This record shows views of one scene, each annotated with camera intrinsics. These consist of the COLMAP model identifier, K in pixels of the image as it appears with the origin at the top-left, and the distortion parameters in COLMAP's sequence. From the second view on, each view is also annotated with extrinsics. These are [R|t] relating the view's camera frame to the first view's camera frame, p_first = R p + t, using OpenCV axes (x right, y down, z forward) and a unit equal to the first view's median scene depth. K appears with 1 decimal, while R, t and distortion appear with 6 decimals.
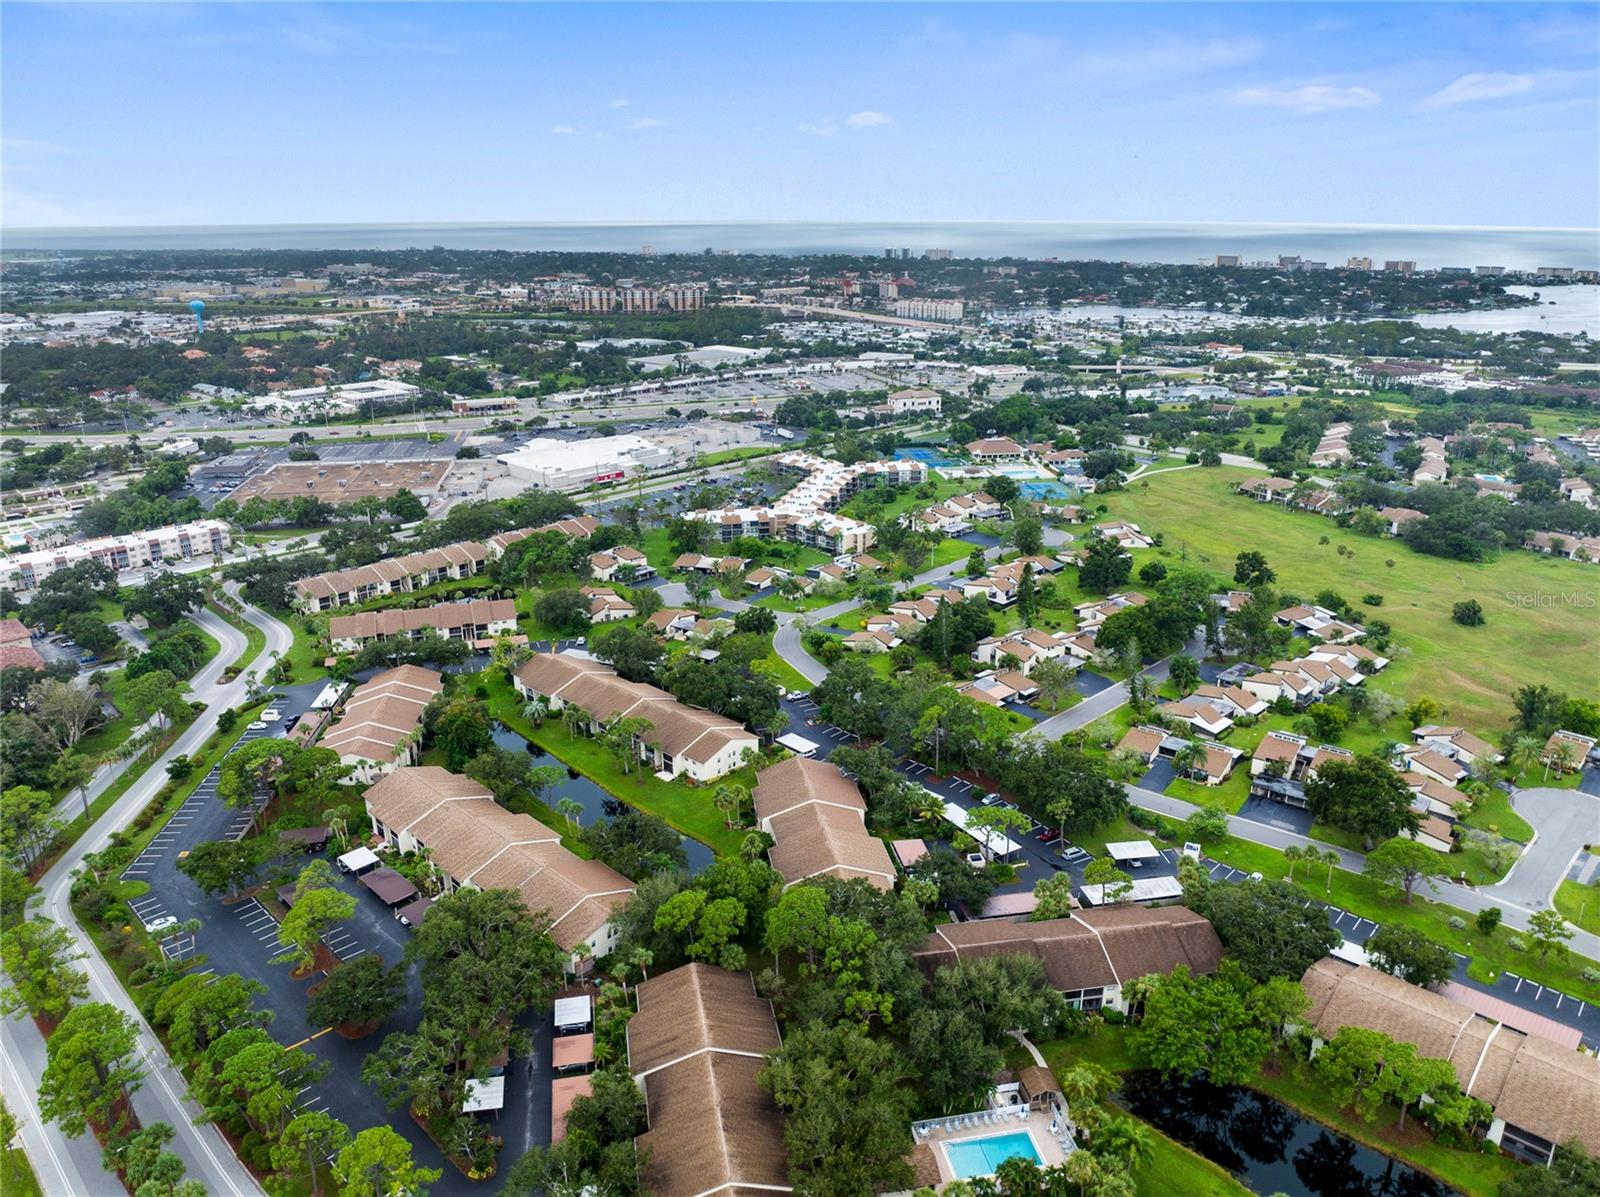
lens RADIAL K [[1119.7, 0, 801.7], [0, 1119.7, 598.7], [0, 0, 1]] dist [-0.040326, 0.011221]
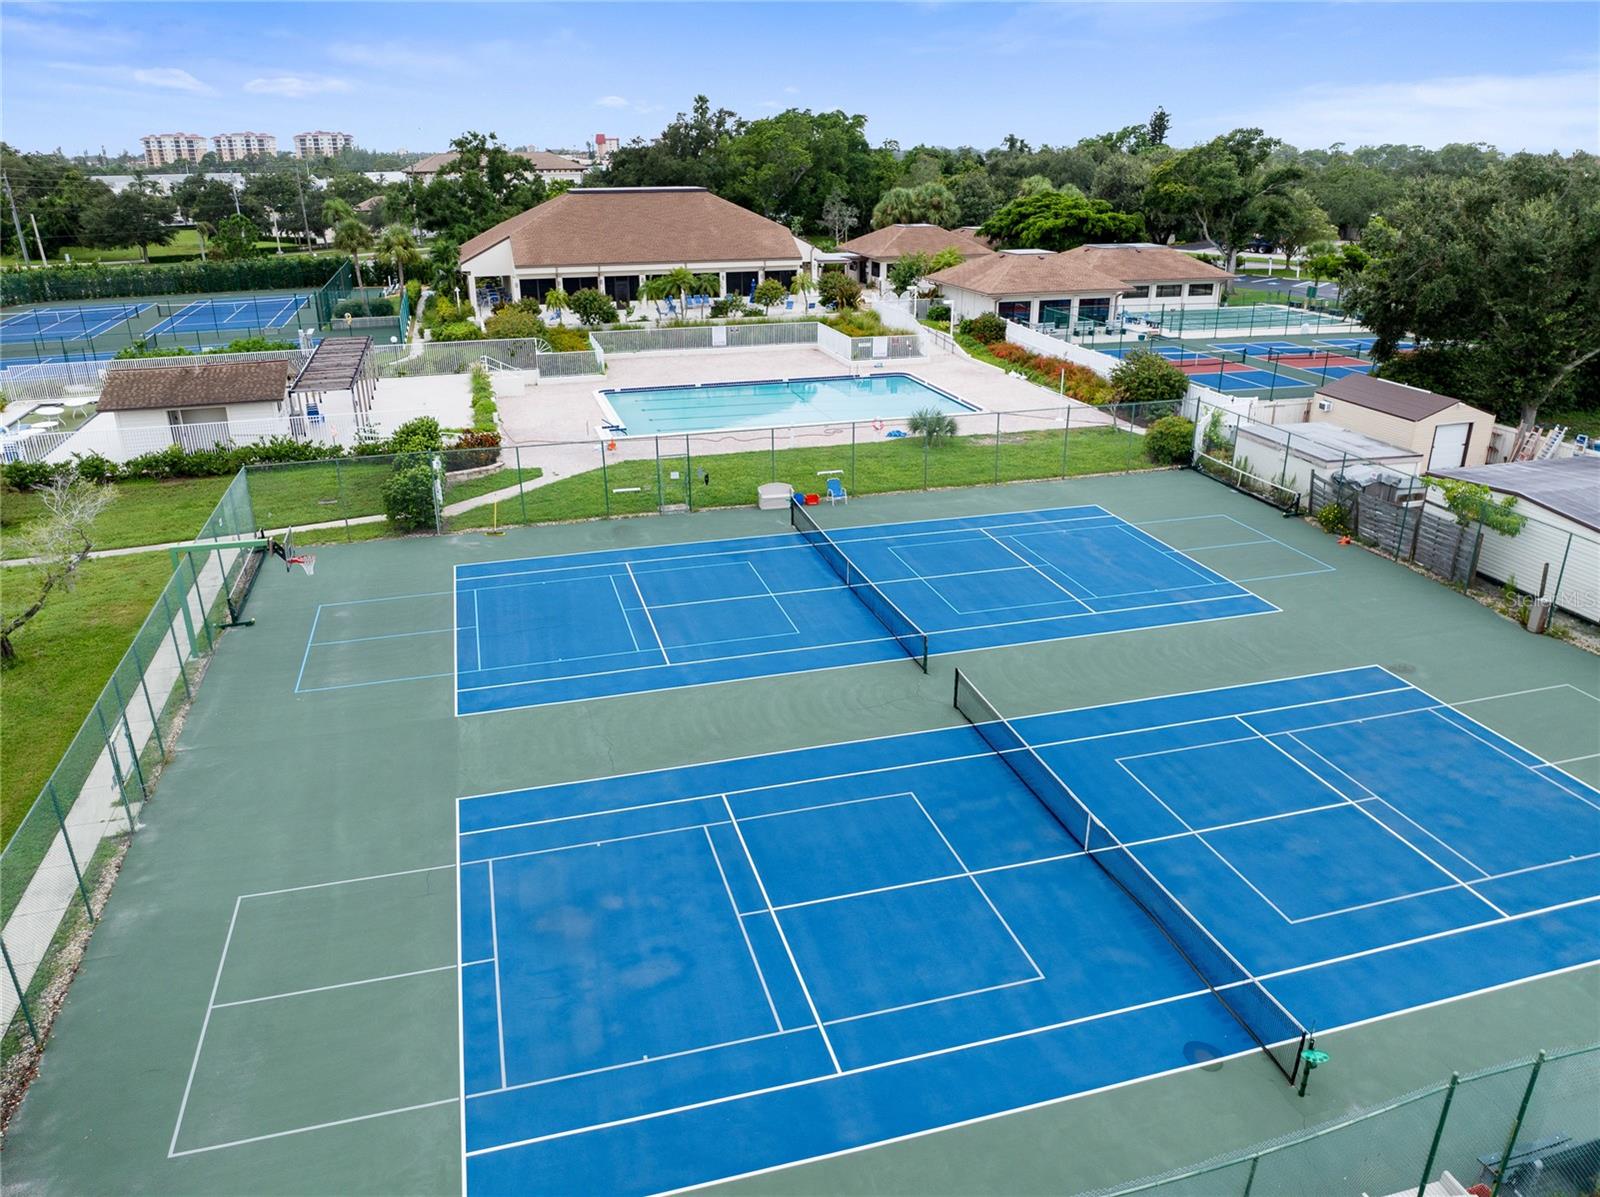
lens RADIAL K [[1119.7, 0, 800.9], [0, 1119.7, 601.5], [0, 0, 1]] dist [-0.040326, 0.011221]
pose [[0.990861, -0.050981, 0.124884, 0.176855], [0.045403, 0.997857, 0.047116, -0.093277], [-0.127018, -0.041015, 0.991052, 0.857339]]
